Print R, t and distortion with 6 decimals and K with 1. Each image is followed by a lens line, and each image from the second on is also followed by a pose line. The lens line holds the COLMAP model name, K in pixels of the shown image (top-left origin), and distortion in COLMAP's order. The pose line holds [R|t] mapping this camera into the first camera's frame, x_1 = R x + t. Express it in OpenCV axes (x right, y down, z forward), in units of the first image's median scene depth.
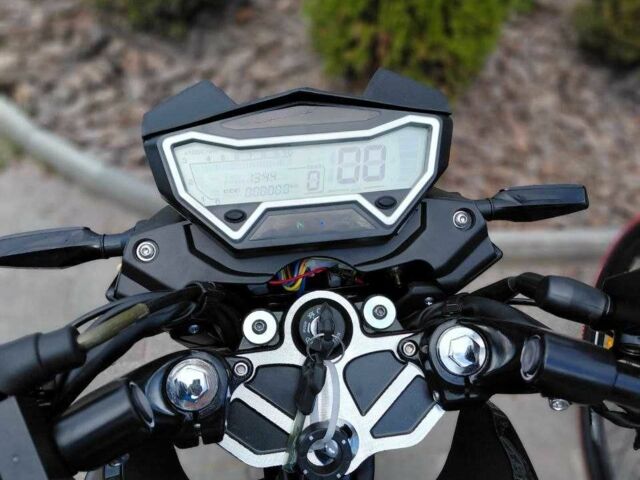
lens RADIAL K [[642.1, 0, 320.0], [0, 642.1, 240.0], [0, 0, 1]] dist [0.117513, -0.318715]
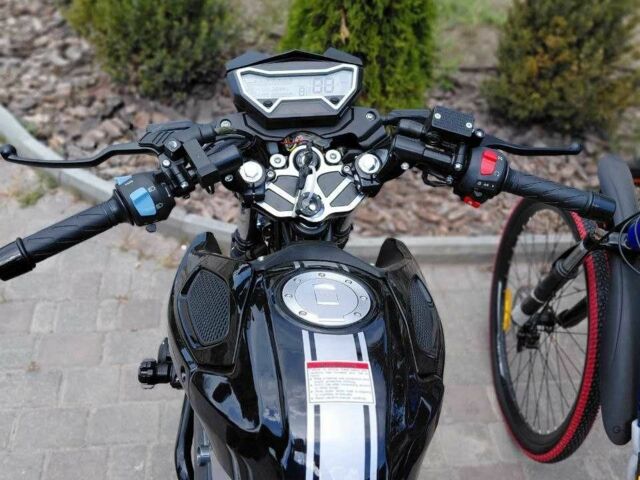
lens RADIAL K [[644.3, 0, 320.0], [0, 644.3, 240.0], [0, 0, 1]] dist [0.134369, -0.329103]
pose [[0.998224, -0.009293, 0.058851, -0.079821], [0.018500, 0.987281, -0.157903, 0.723323], [-0.056635, 0.158712, 0.985699, -1.072103]]
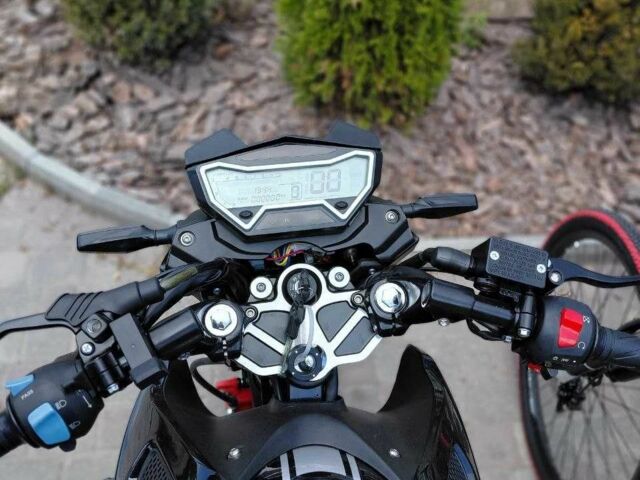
lens RADIAL K [[644.3, 0, 320.0], [0, 644.3, 240.0], [0, 0, 1]] dist [0.134369, -0.329103]
pose [[0.998908, -0.014956, 0.044268, -0.019501], [0.016272, 0.999432, -0.029511, 0.067761], [-0.043801, 0.030199, 0.998584, -0.534009]]
